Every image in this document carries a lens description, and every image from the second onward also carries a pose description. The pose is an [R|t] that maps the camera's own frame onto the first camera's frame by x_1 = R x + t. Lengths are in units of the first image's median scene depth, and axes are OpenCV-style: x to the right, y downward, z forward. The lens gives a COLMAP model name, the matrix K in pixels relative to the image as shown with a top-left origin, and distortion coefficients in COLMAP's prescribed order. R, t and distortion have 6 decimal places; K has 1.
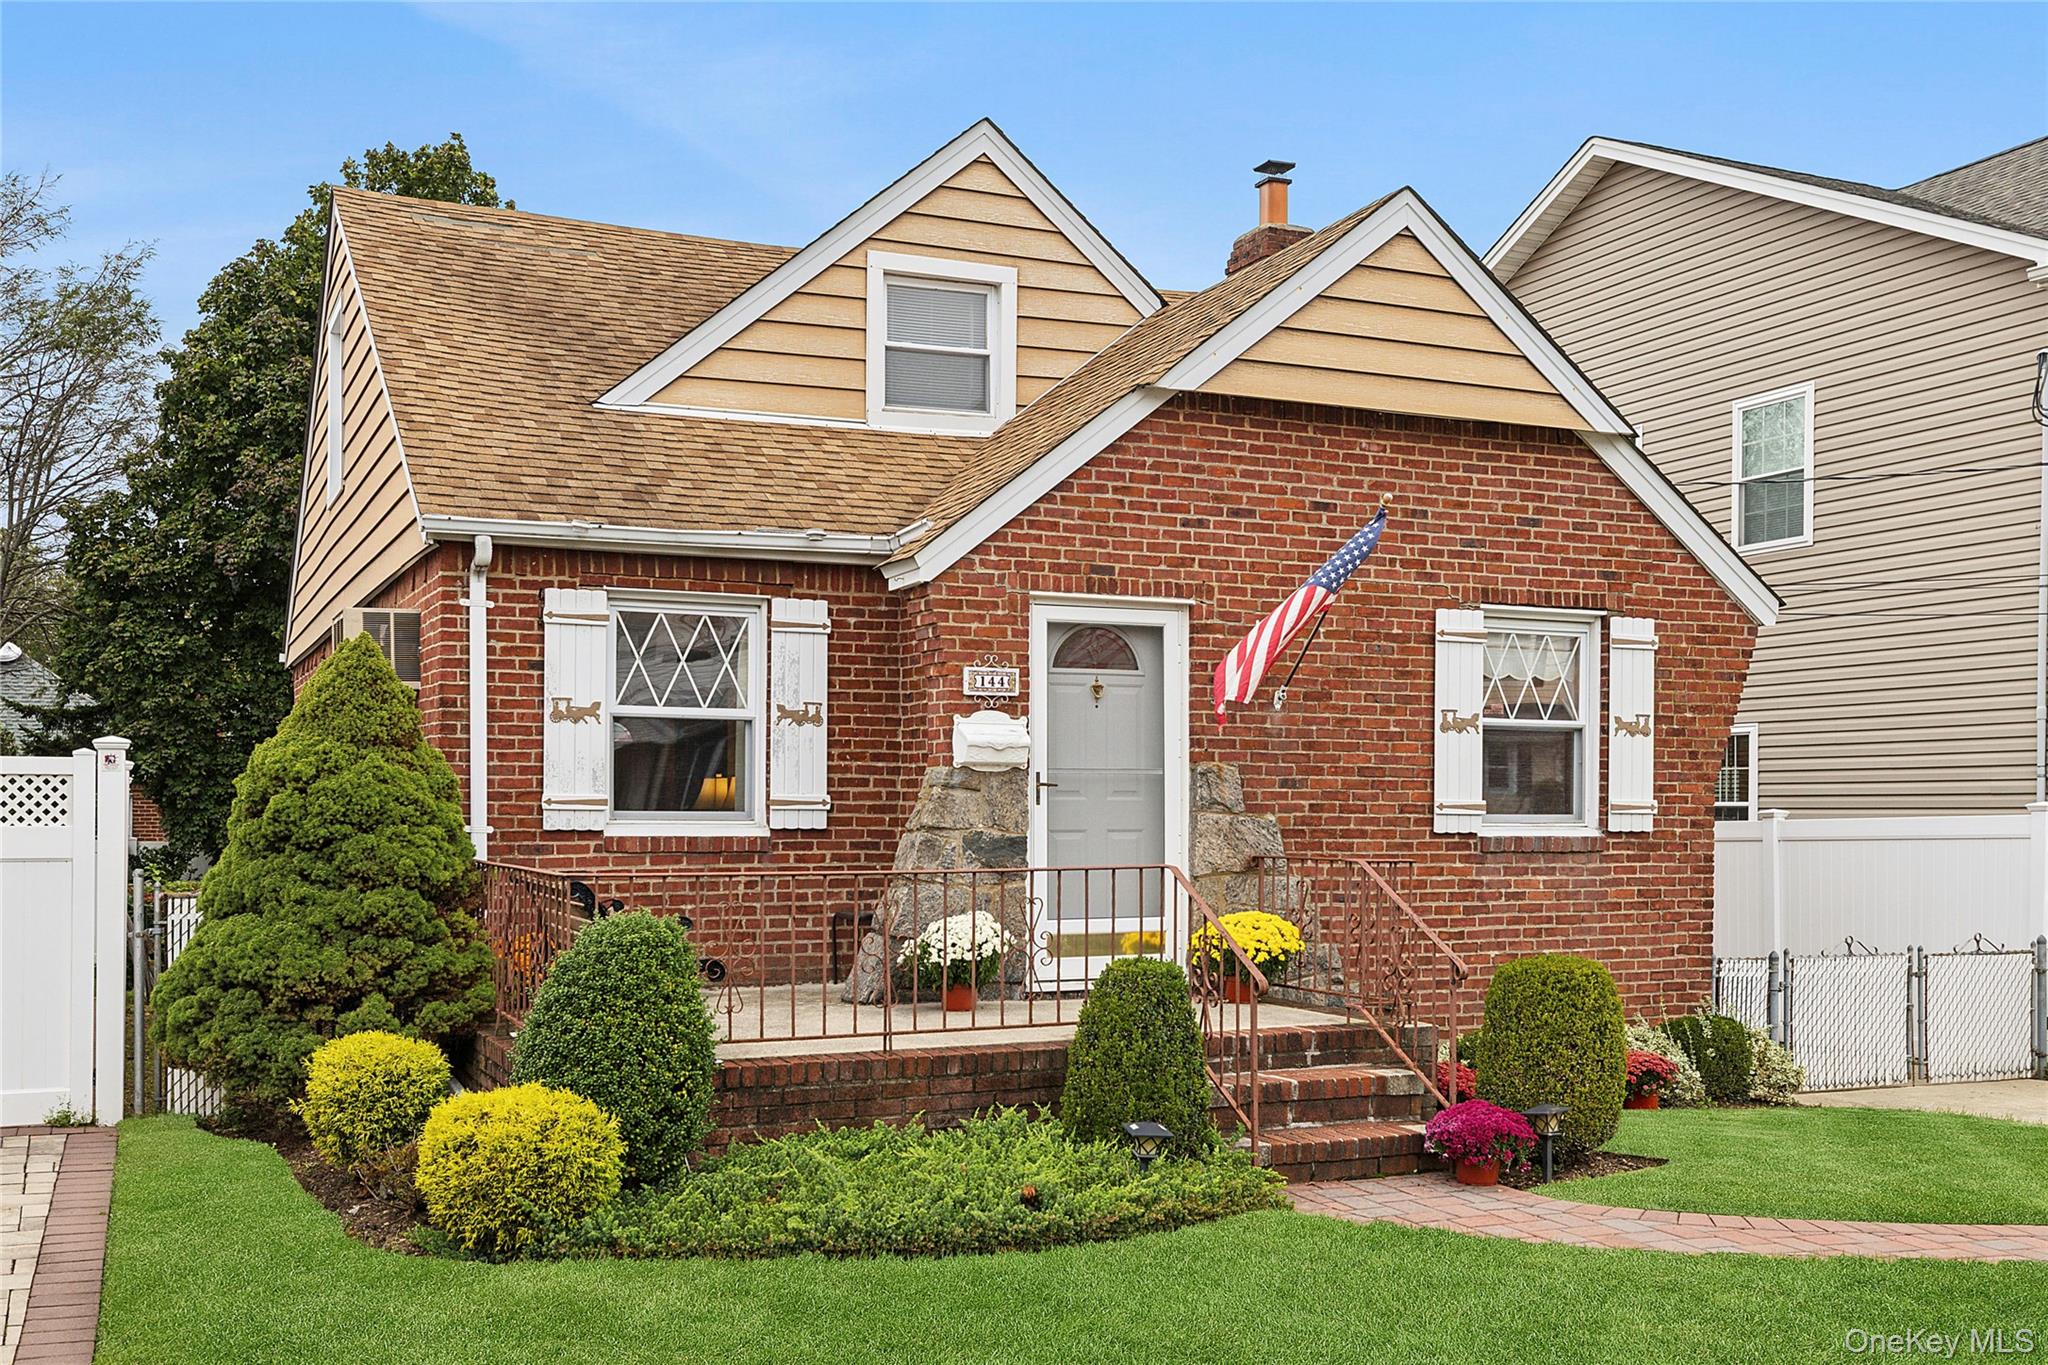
lens RADIAL K [[2077.3, 0, 1007.1], [0, 2077.3, 846.4], [0, 0, 1]] dist [0.019481, 0.000000]
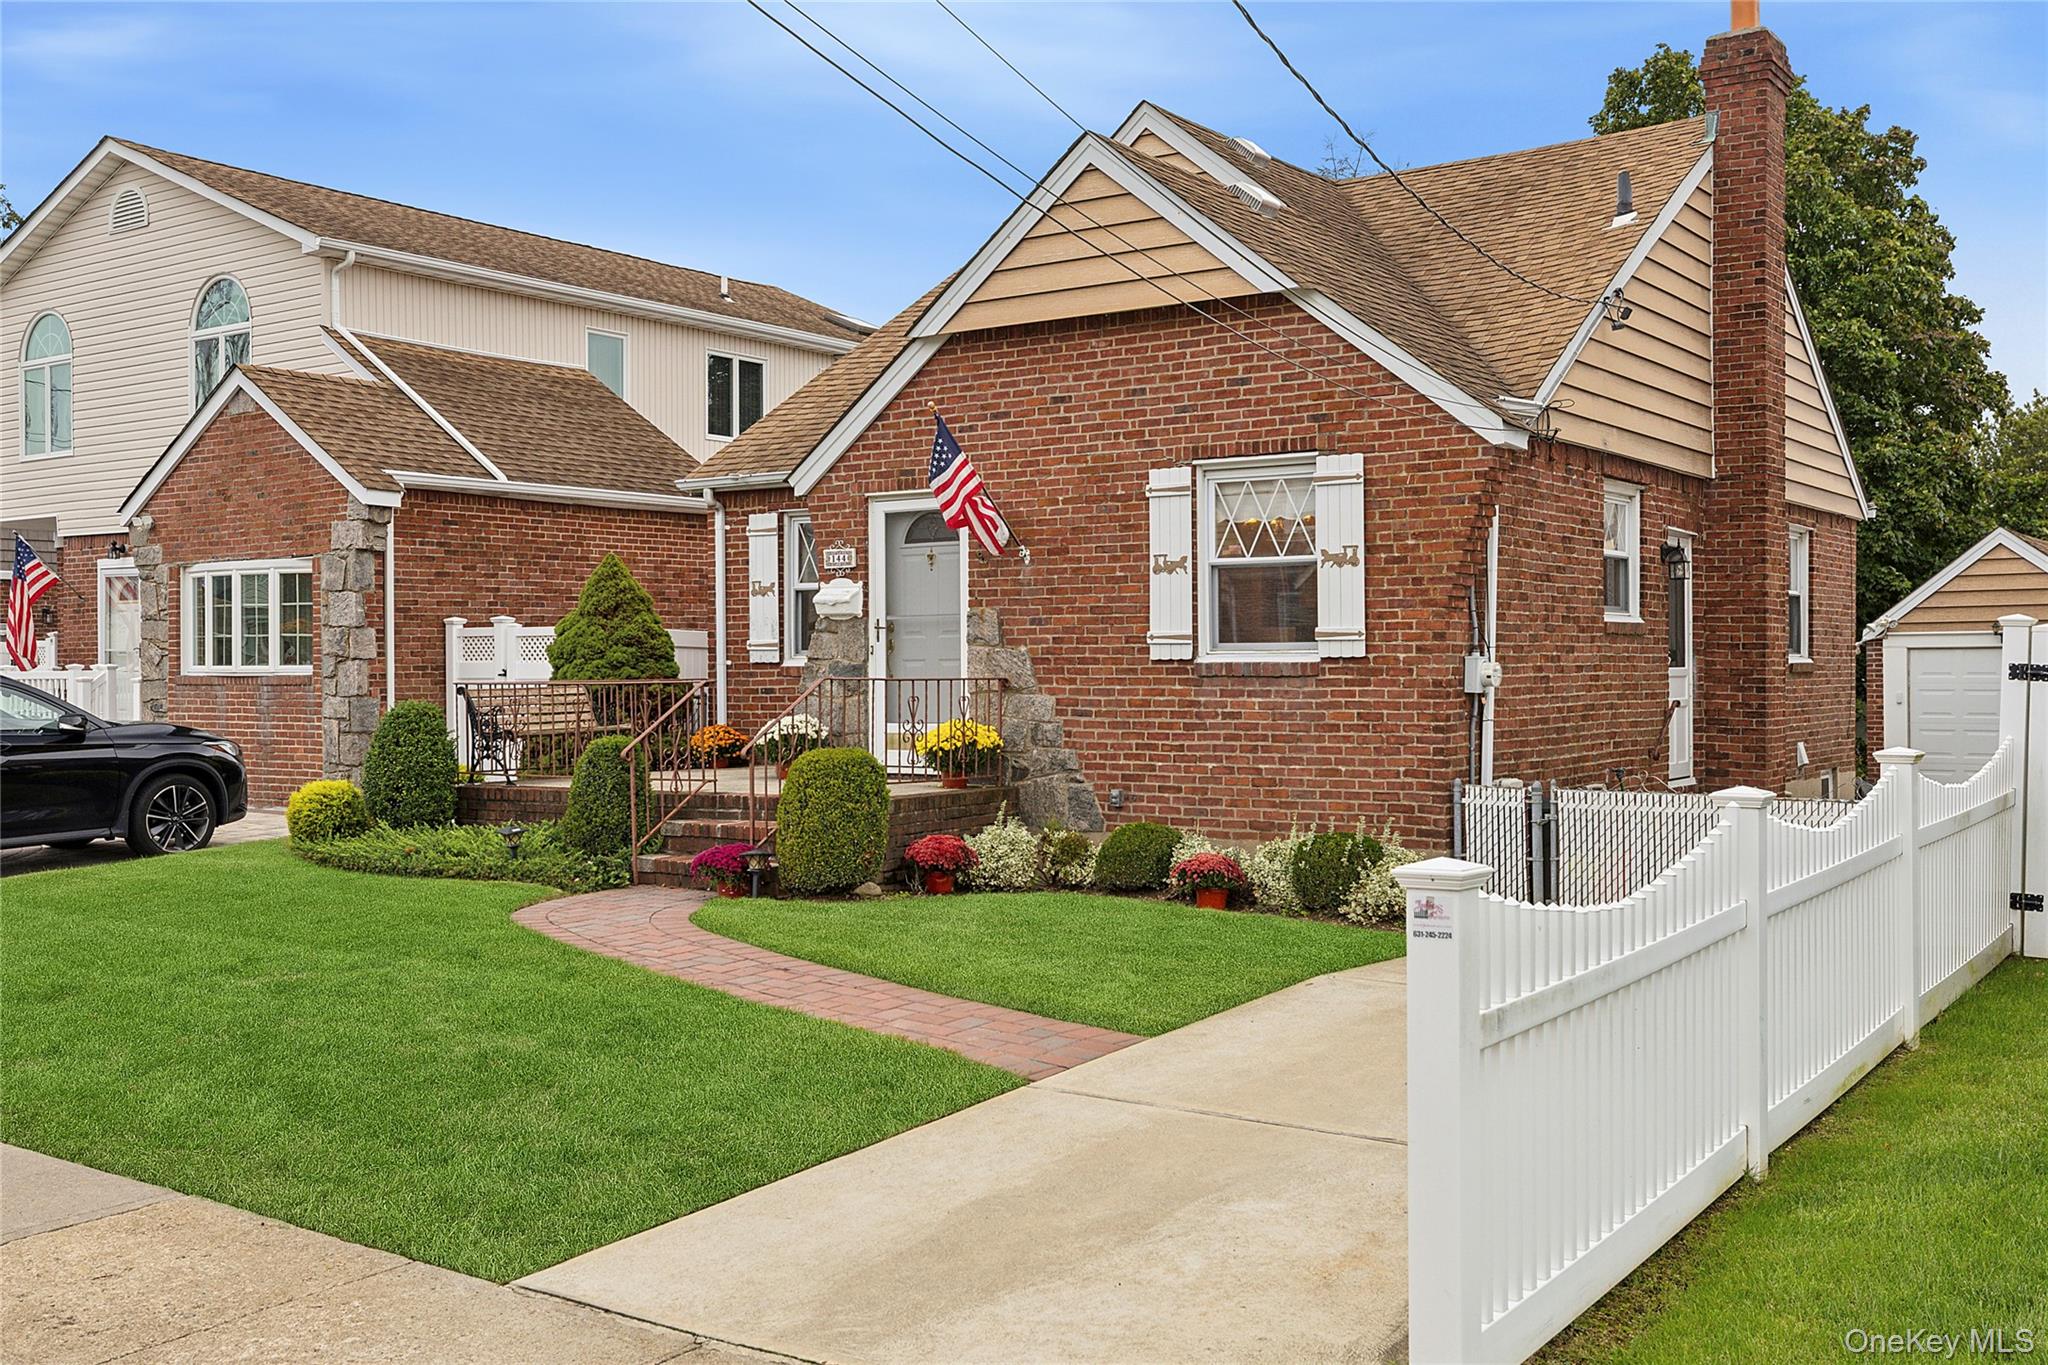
lens RADIAL K [[2077.3, 0, 1031.0], [0, 2077.3, 680.2], [0, 0, 1]] dist [0.019481, 0.000000]
pose [[0.479729, 0.000056, -0.877417, 1.206734], [-0.005856, 0.999978, -0.003138, 0.009196], [0.877397, 0.006643, 0.479718, 0.374530]]
